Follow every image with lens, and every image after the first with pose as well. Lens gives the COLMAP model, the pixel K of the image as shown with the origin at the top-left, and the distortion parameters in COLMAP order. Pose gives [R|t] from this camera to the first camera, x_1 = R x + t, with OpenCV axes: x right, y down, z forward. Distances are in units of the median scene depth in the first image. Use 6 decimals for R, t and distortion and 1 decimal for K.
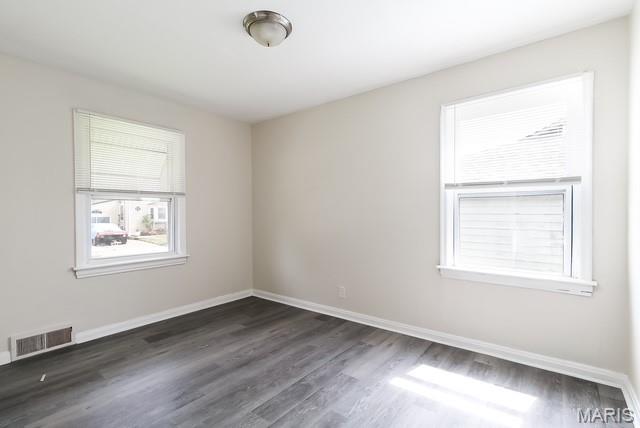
lens RADIAL K [[301.7, 0, 320.0], [0, 301.7, 214.0], [0, 0, 1]] dist [0.001416, 0.000709]
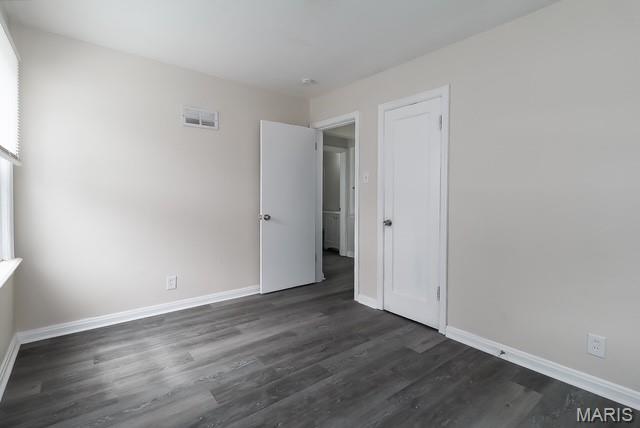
lens RADIAL K [[301.7, 0, 320.0], [0, 301.7, 214.0], [0, 0, 1]] dist [0.001416, 0.000709]
pose [[-0.973585, -0.016829, 0.227703, -0.371307], [-0.003677, 0.998306, 0.058061, 0.007960], [-0.228294, 0.055690, -0.971998, 1.811870]]
